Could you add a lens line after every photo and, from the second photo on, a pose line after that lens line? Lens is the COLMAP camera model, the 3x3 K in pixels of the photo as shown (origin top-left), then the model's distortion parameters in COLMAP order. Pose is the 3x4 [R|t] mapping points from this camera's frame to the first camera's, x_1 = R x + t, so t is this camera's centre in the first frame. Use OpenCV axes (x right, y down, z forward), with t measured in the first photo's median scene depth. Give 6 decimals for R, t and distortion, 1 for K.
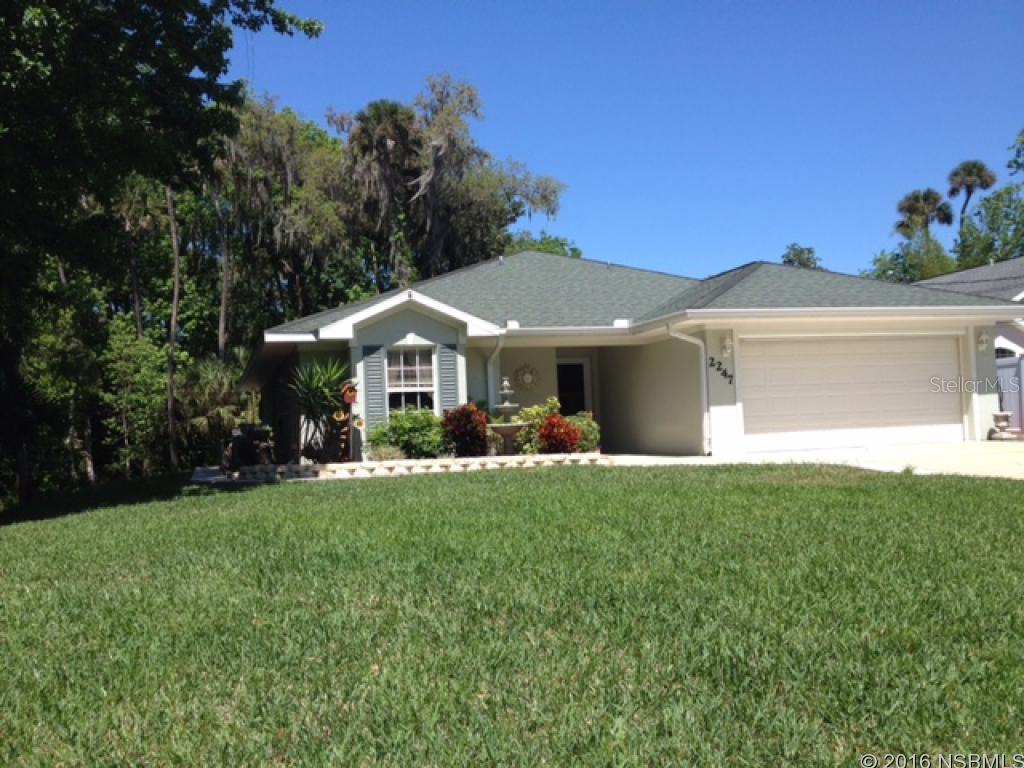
lens RADIAL K [[981.0, 0, 508.3], [0, 981.0, 389.5], [0, 0, 1]] dist [0.079988, -0.012143]
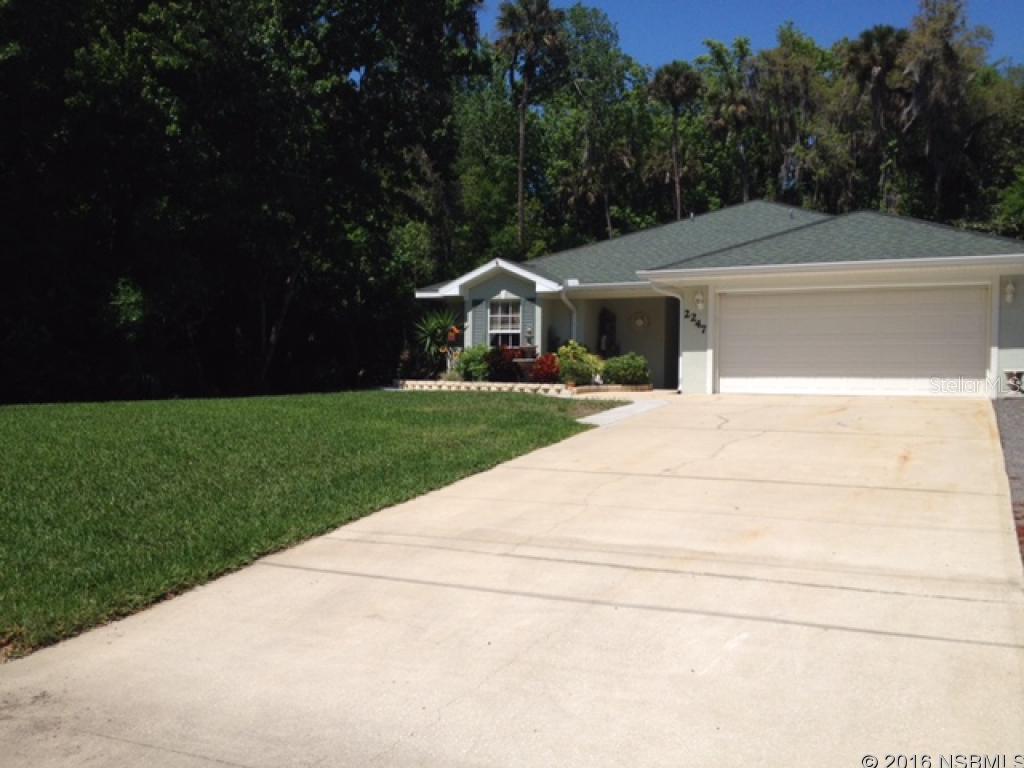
lens RADIAL K [[981.0, 0, 508.3], [0, 981.0, 389.5], [0, 0, 1]] dist [0.079988, -0.012143]
pose [[0.733004, 0.063413, -0.677262, 0.840439], [-0.006771, 0.996276, 0.085955, -0.037077], [0.680190, -0.058420, 0.730704, -0.005171]]
